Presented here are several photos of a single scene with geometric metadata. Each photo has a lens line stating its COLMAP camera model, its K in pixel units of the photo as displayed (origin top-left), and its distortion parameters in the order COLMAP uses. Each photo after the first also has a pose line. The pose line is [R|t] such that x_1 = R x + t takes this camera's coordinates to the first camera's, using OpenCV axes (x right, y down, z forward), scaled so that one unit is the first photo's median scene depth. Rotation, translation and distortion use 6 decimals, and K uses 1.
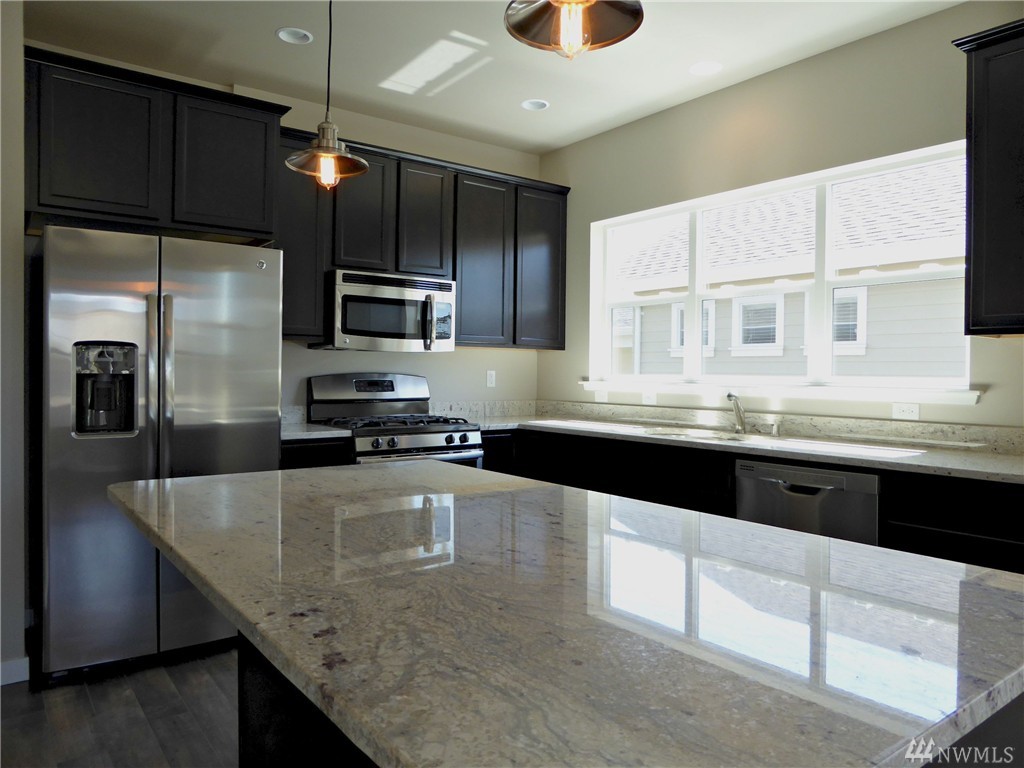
lens RADIAL K [[732.3, 0, 512.0], [0, 732.3, 384.0], [0, 0, 1]] dist [-0.029772, -0.001869]
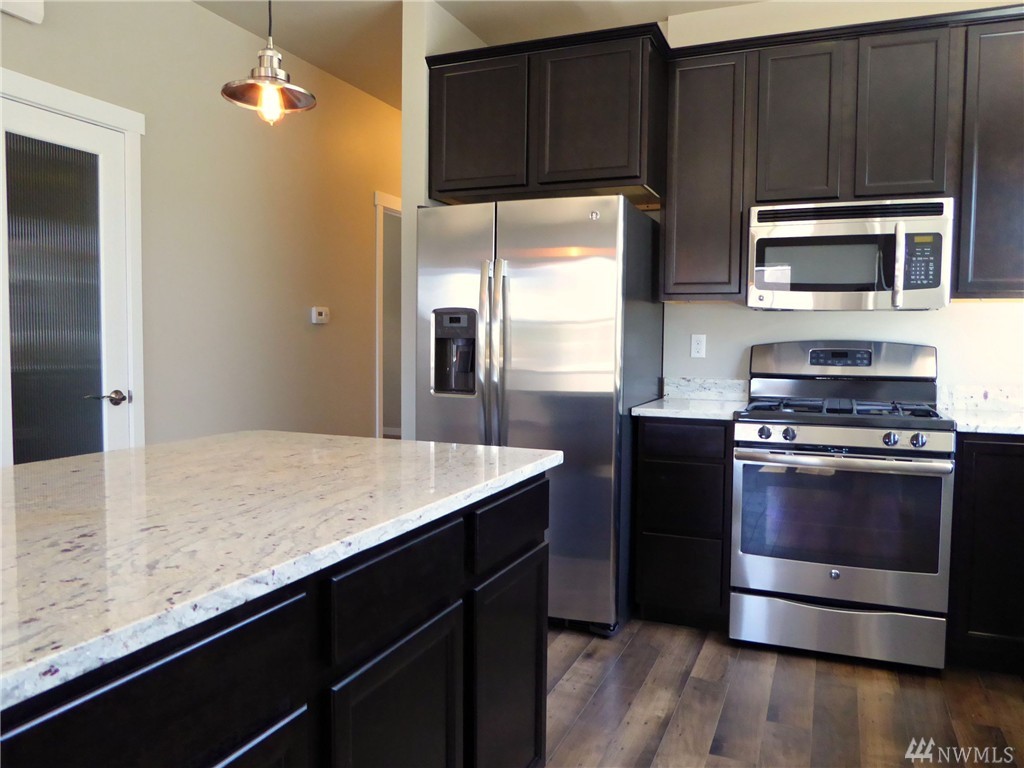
lens RADIAL K [[754.9, 0, 512.0], [0, 754.9, 384.0], [0, 0, 1]] dist [-0.032810, 0.004087]
pose [[0.503495, 0.045232, -0.862813, 0.321785], [-0.018778, 0.998966, 0.041412, 0.003978], [0.863794, -0.004649, 0.503823, 0.357282]]
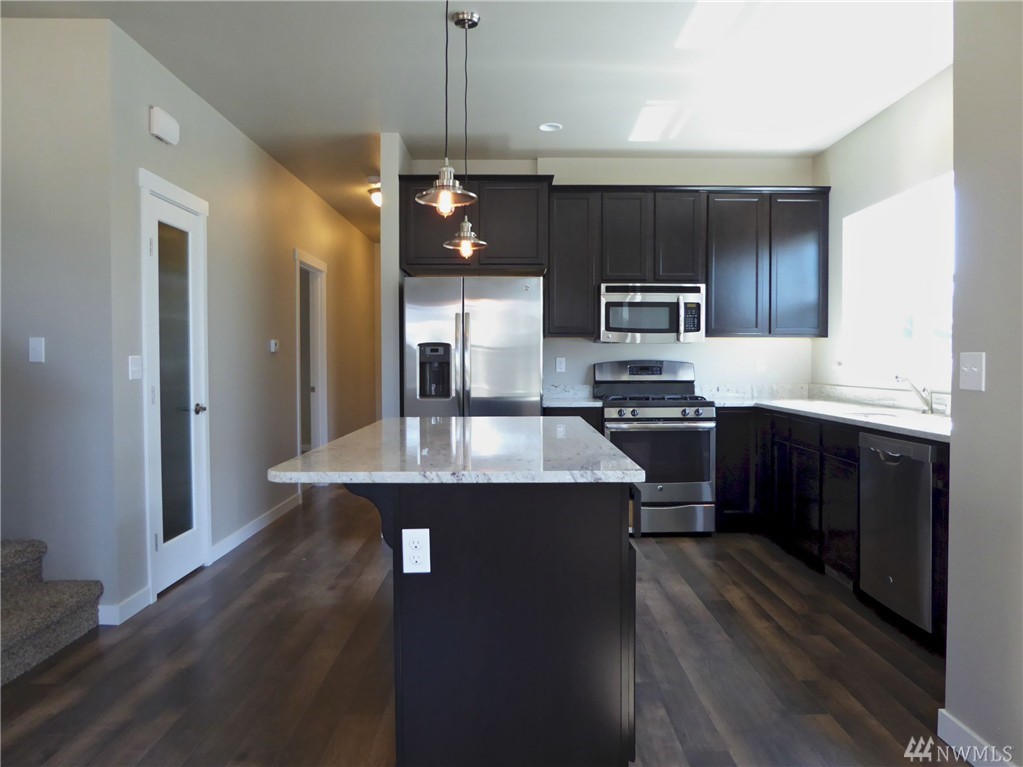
lens RADIAL K [[731.6, 0, 511.5], [0, 731.6, 383.5], [0, 0, 1]] dist [-0.029772, -0.001869]
pose [[0.798445, 0.006163, -0.602036, 0.424353], [0.001197, 0.999929, 0.011824, 0.010858], [0.602066, -0.010161, 0.798382, -0.172698]]
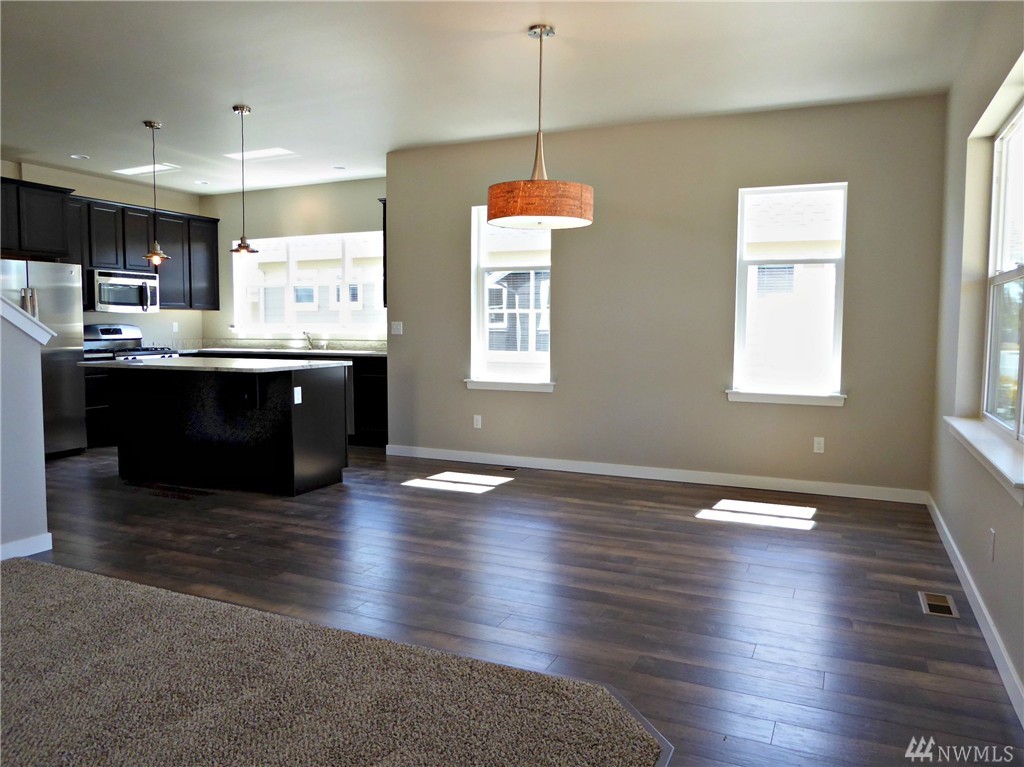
lens RADIAL K [[732.3, 0, 512.0], [0, 732.3, 383.5], [0, 0, 1]] dist [-0.029772, -0.001869]
pose [[0.880977, -0.047680, 0.470750, -0.178461], [0.014899, 0.997212, 0.073120, 0.015408], [-0.472924, -0.057404, 0.879231, -1.126266]]
